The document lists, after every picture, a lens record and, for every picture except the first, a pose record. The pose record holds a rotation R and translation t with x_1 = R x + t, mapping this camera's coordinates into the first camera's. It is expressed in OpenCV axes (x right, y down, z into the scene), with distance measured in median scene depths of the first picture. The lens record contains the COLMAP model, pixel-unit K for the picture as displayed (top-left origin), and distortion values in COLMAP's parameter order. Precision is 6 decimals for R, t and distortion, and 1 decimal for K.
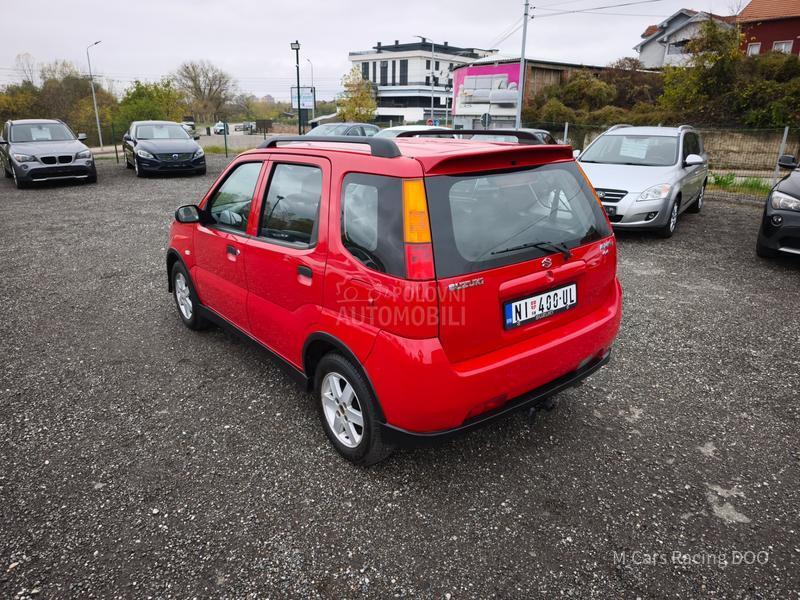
lens RADIAL K [[546.7, 0, 399.2], [0, 546.7, 302.0], [0, 0, 1]] dist [0.023078, -0.025805]
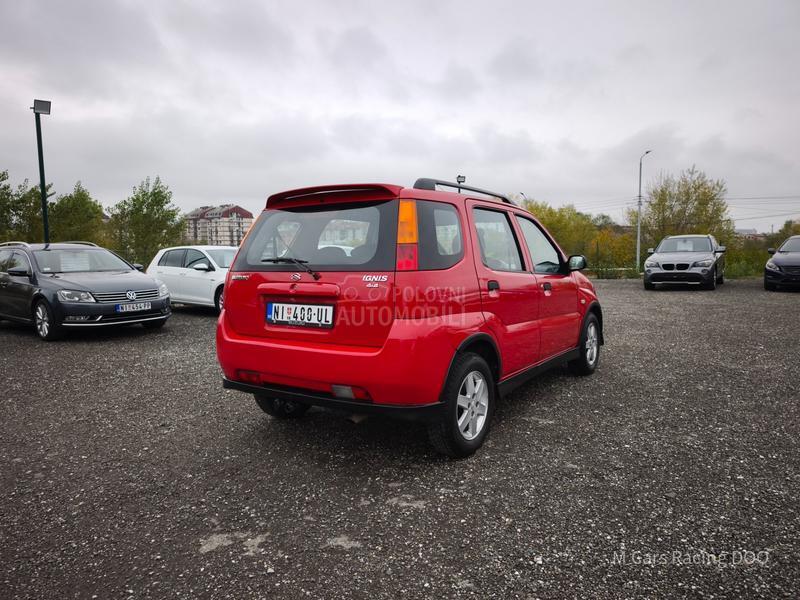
lens RADIAL K [[546.9, 0, 403.8], [0, 546.9, 297.5], [0, 0, 1]] dist [0.023523, -0.021641]
pose [[0.297661, 0.078977, -0.951399, 0.592713], [-0.299206, 0.954080, -0.014413, -0.032755], [0.906572, 0.288955, 0.307623, 0.342205]]
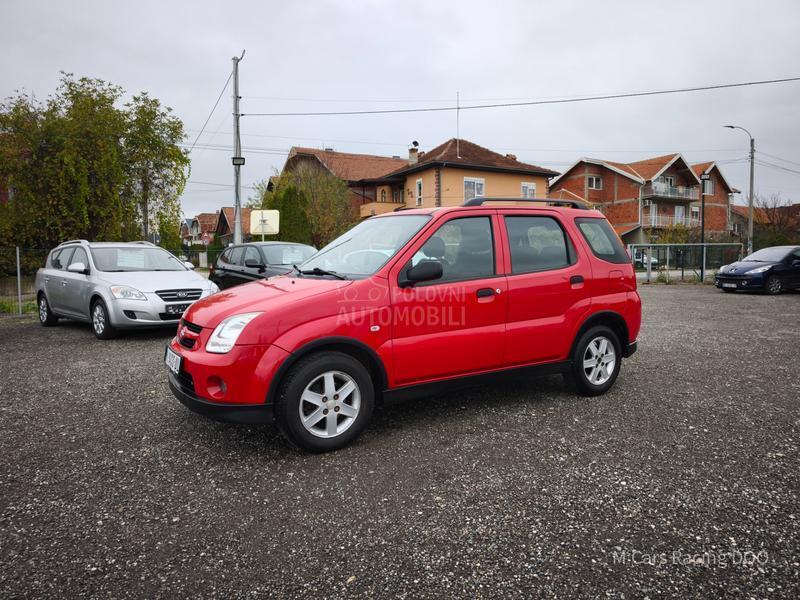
lens RADIAL K [[546.7, 0, 399.2], [0, 546.7, 302.0], [0, 0, 1]] dist [0.023078, -0.025805]
pose [[0.117452, -0.076144, 0.990155, -0.765663], [0.331846, 0.942752, 0.033135, -0.093431], [-0.935993, 0.324687, 0.135996, 0.556672]]
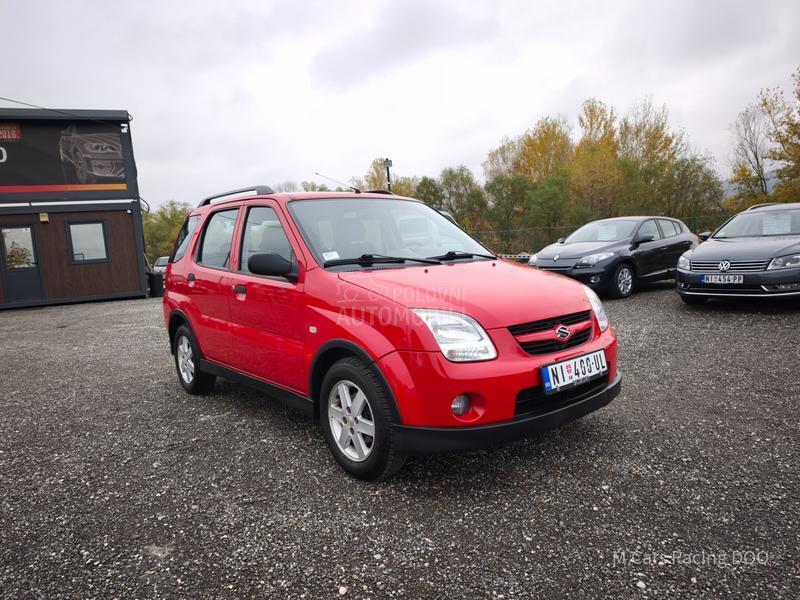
lens RADIAL K [[546.9, 0, 403.8], [0, 546.9, 297.5], [0, 0, 1]] dist [0.023523, -0.021641]
pose [[-0.997586, 0.064979, -0.024477, -0.121934], [0.048849, 0.907288, 0.417662, -0.319160], [0.049347, 0.415458, -0.908273, 1.199855]]
